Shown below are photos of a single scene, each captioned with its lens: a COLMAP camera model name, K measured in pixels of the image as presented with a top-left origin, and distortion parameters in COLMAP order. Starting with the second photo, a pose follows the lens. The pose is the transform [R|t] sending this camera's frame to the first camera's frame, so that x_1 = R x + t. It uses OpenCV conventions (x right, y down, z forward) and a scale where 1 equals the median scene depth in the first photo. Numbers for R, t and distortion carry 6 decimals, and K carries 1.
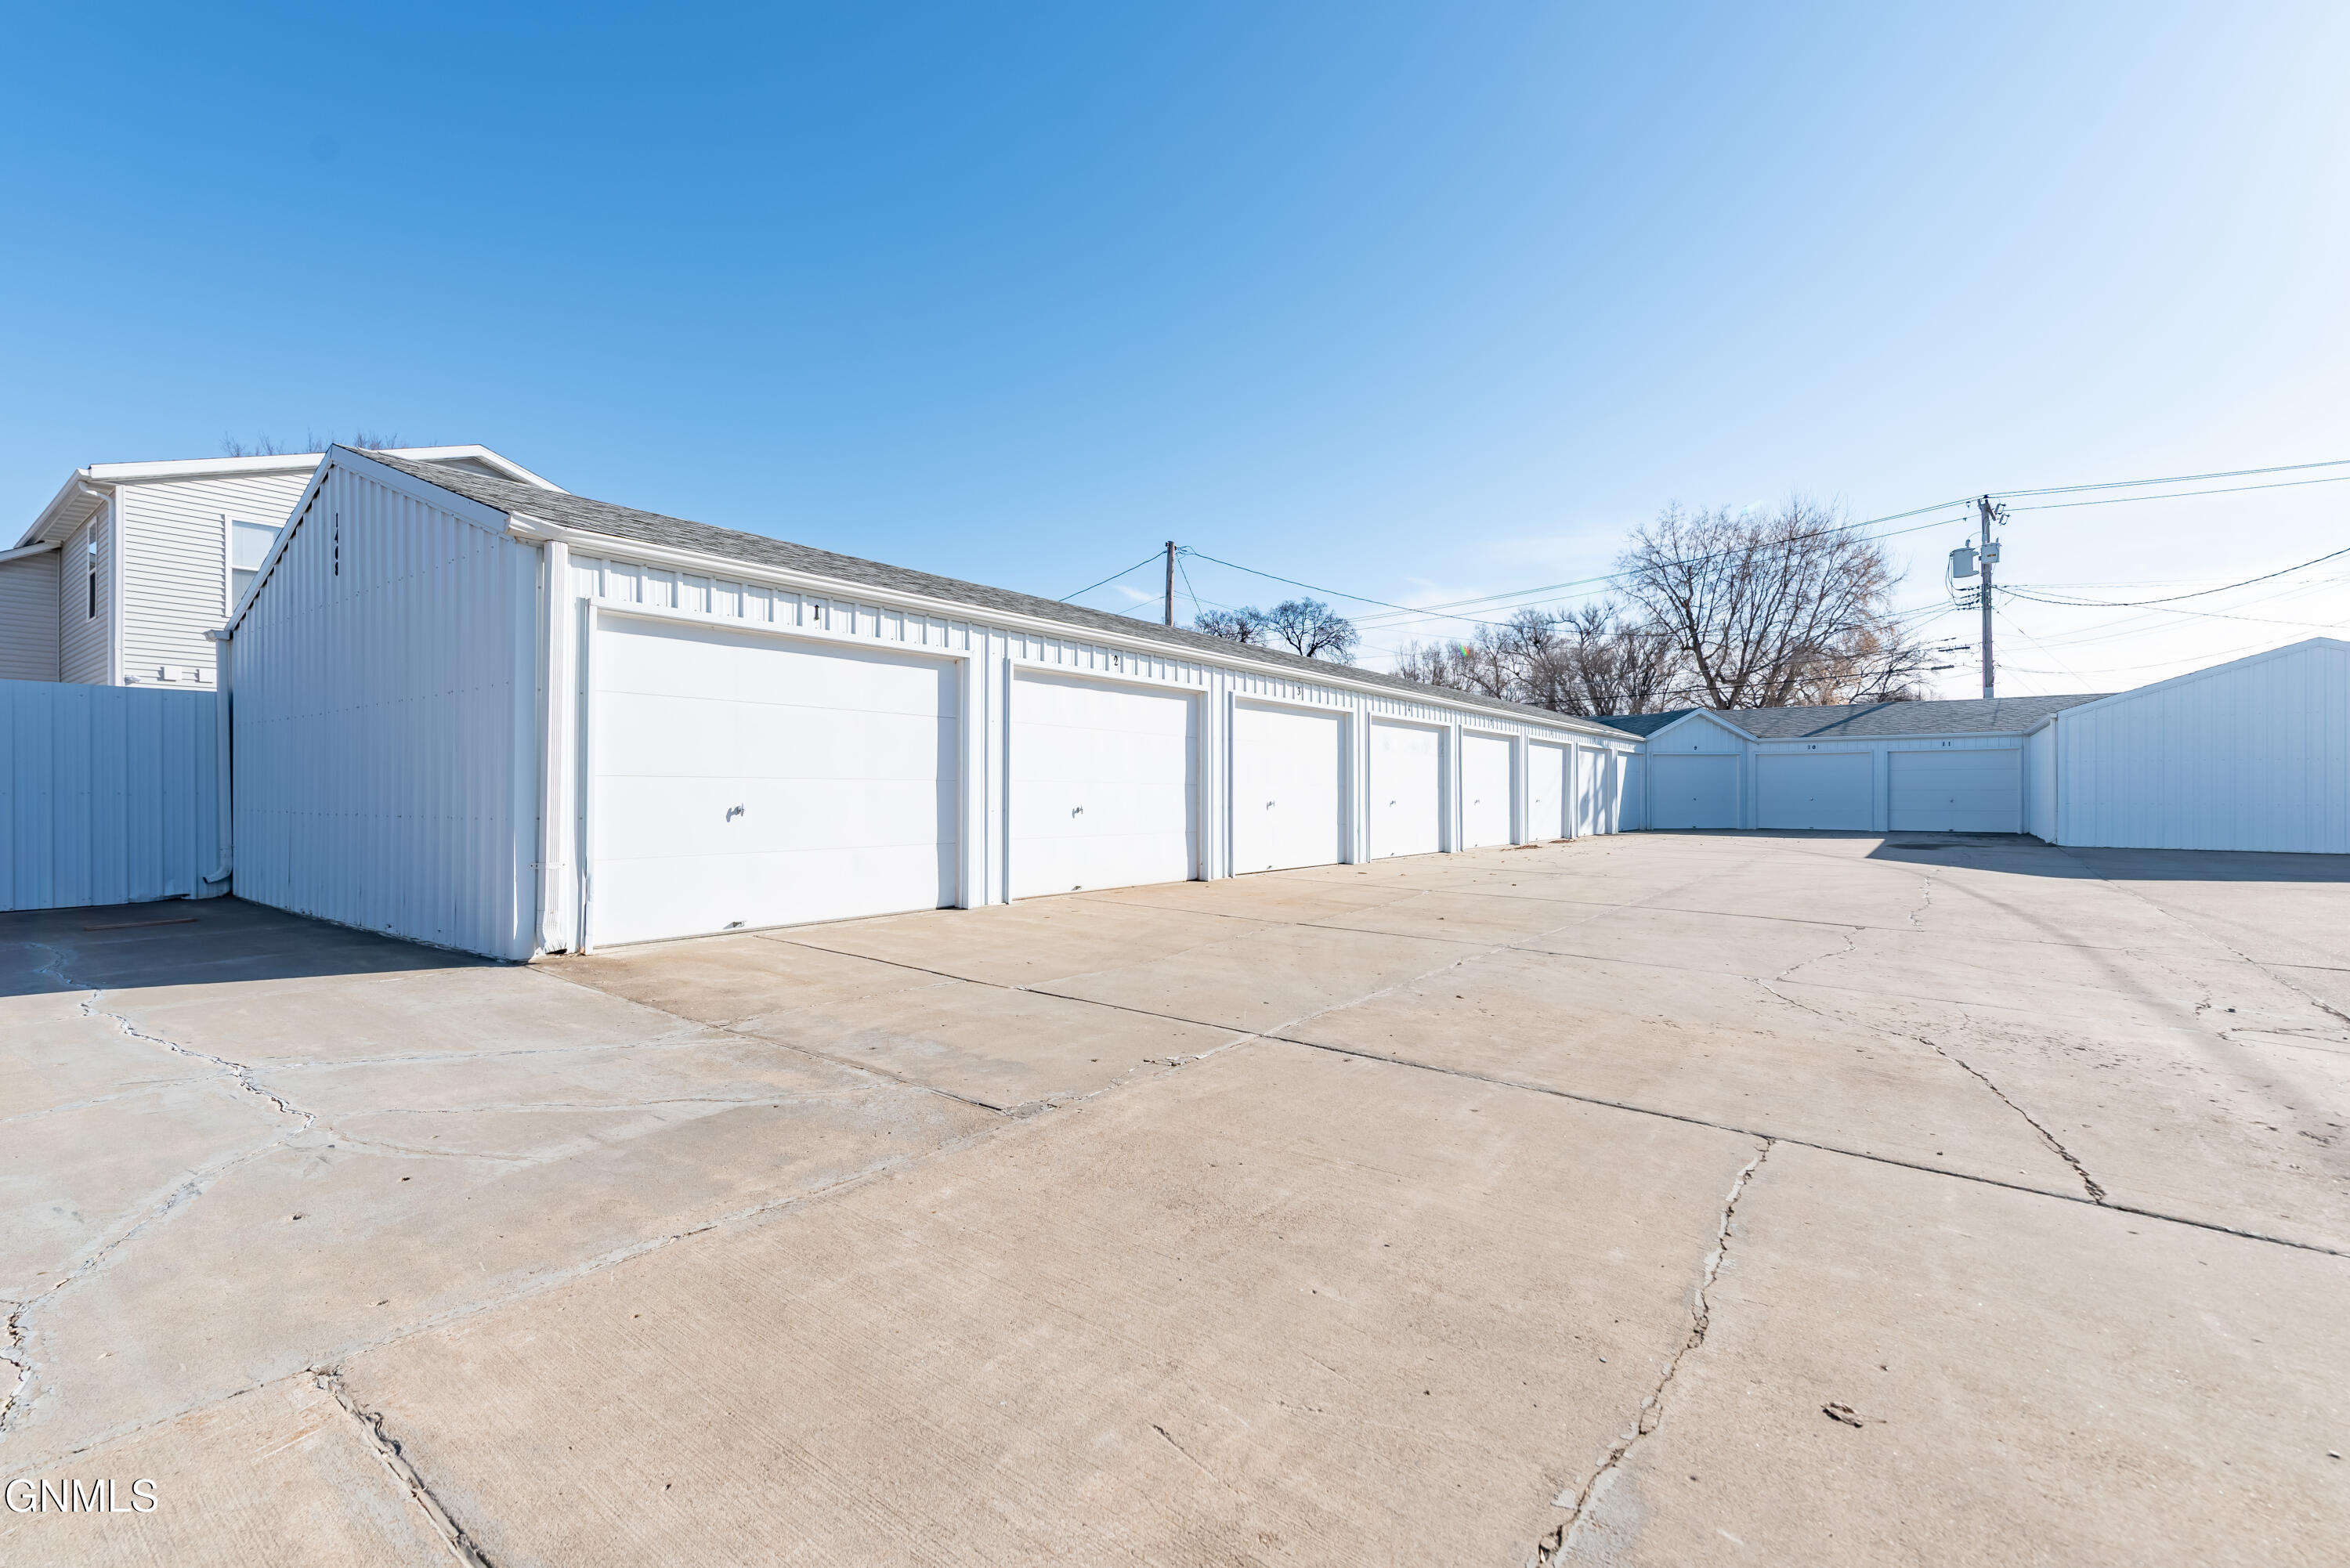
lens RADIAL K [[1017.8, 0, 1175.0], [0, 1017.8, 784.0], [0, 0, 1]] dist [-0.002190, -0.000142]
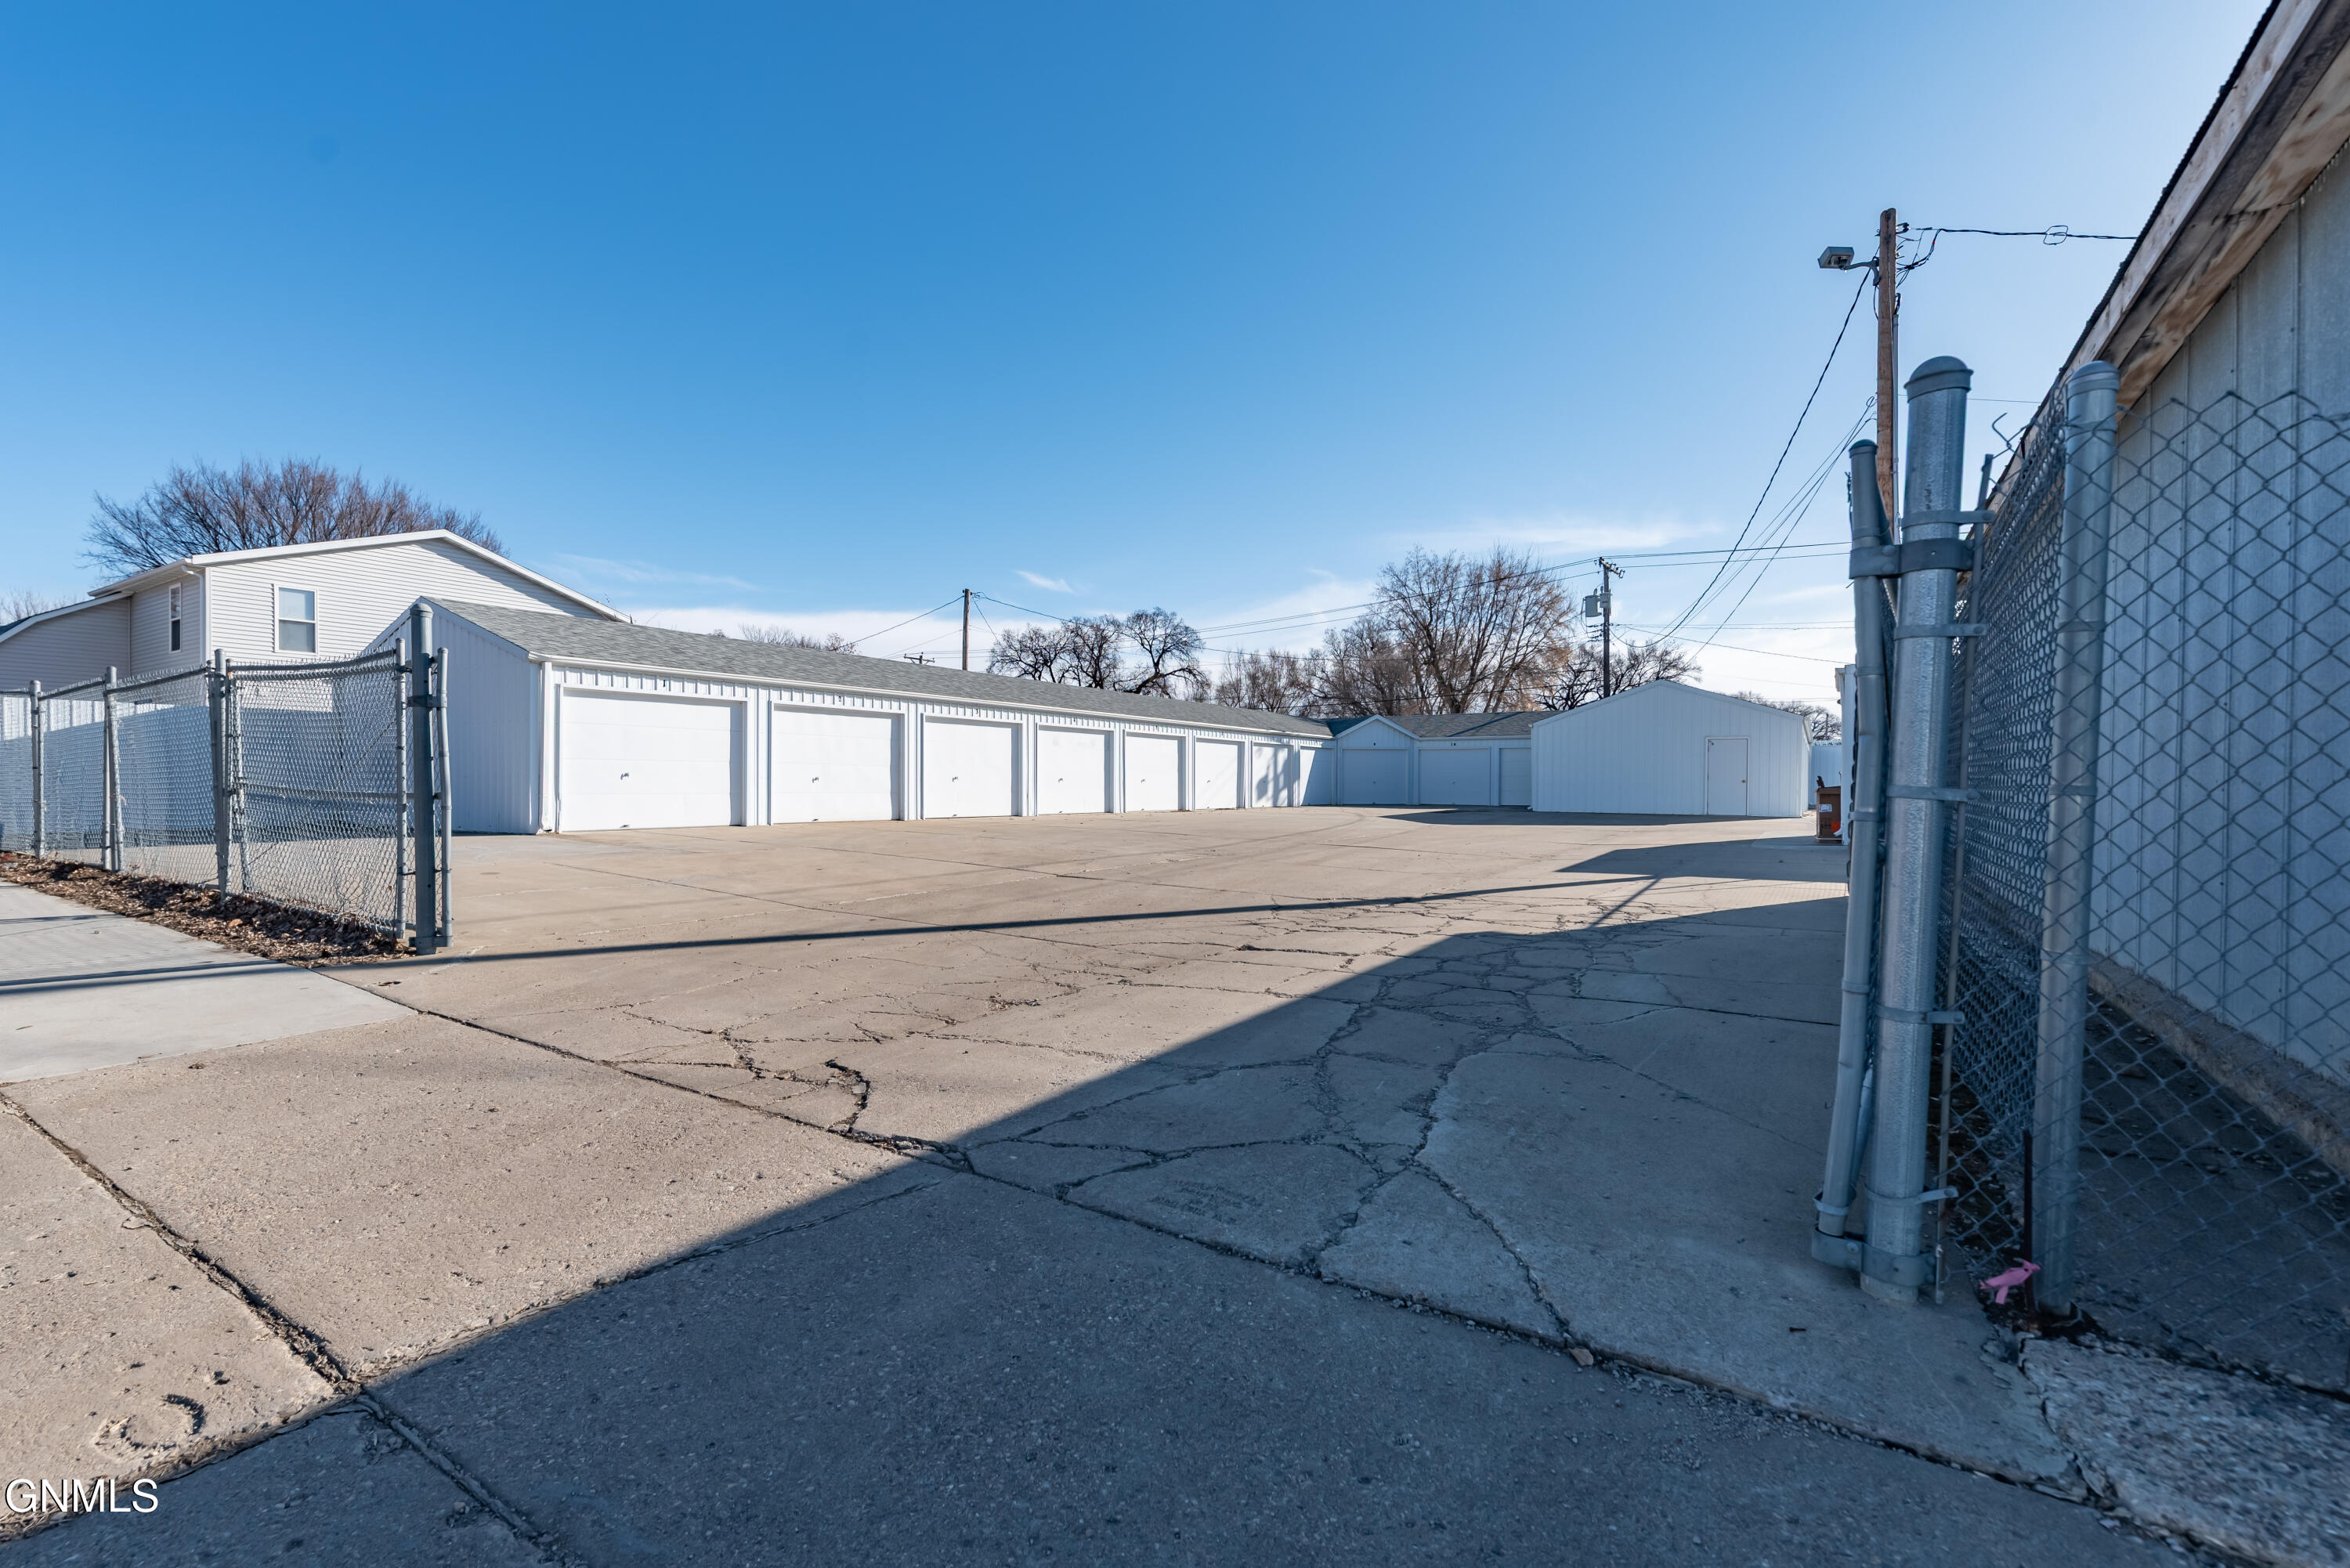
lens RADIAL K [[1003.4, 0, 1175.0], [0, 1003.4, 784.0], [0, 0, 1]] dist [0.003119, 0.000070]
pose [[0.996241, 0.003075, 0.086568, 0.159177], [-0.003967, 0.999941, 0.010132, 0.005510], [-0.086531, -0.010438, 0.996194, -0.357063]]
